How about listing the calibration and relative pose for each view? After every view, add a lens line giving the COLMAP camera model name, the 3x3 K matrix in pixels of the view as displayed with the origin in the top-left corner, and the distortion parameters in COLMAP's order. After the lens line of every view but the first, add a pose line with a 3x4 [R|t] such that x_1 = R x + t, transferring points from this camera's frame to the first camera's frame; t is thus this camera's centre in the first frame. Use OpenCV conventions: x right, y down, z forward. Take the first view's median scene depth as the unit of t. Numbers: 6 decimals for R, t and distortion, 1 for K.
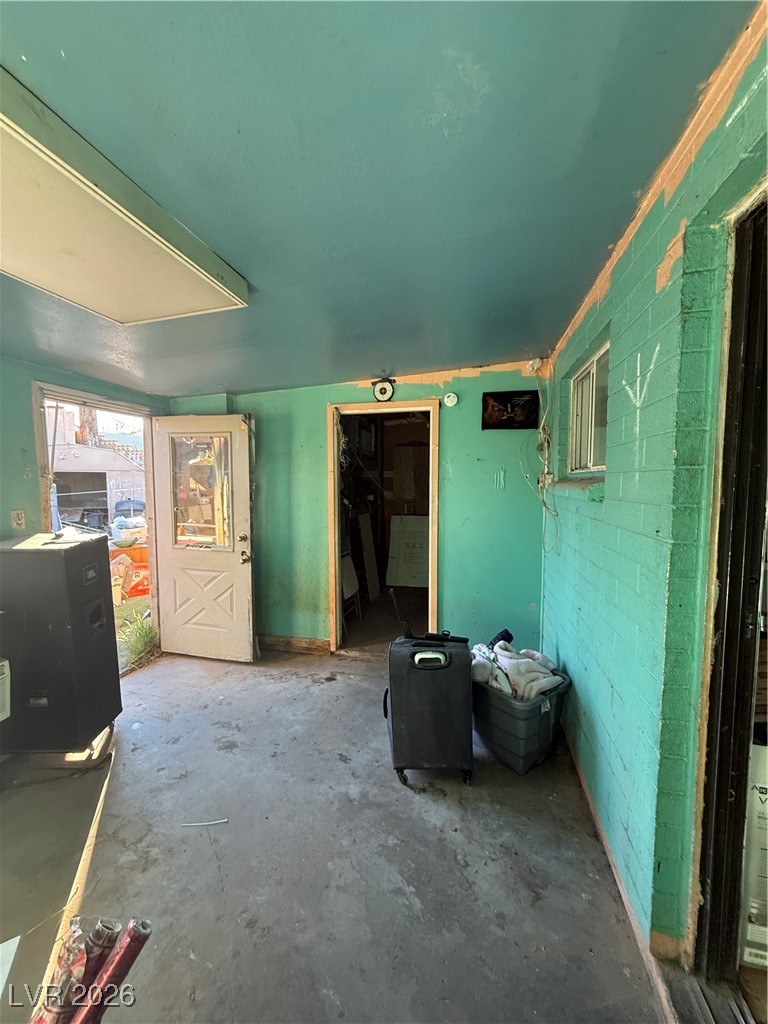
lens RADIAL K [[408.2, 0, 384.0], [0, 408.2, 512.0], [0, 0, 1]] dist [0.000170, 0.000028]
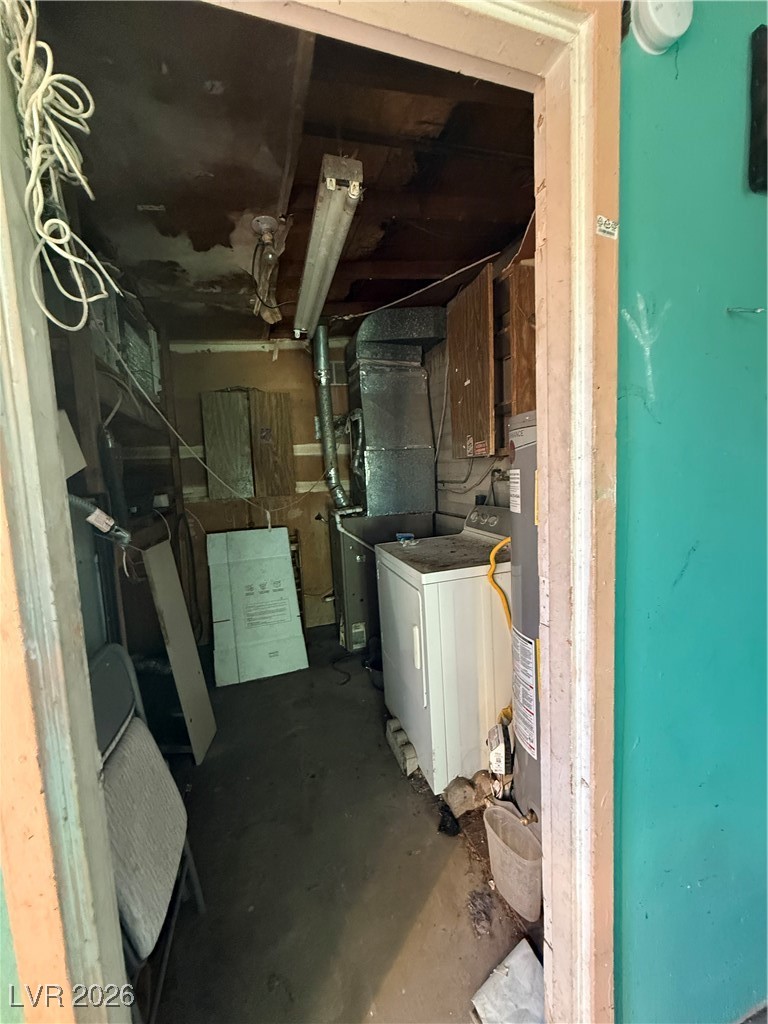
lens RADIAL K [[408.2, 0, 384.0], [0, 408.2, 512.0], [0, 0, 1]] dist [0.000170, 0.000028]
pose [[0.853999, -0.085255, 0.513242, -0.058645], [0.081077, 0.996239, 0.030580, -0.019273], [-0.513918, 0.015497, 0.857699, 0.557672]]
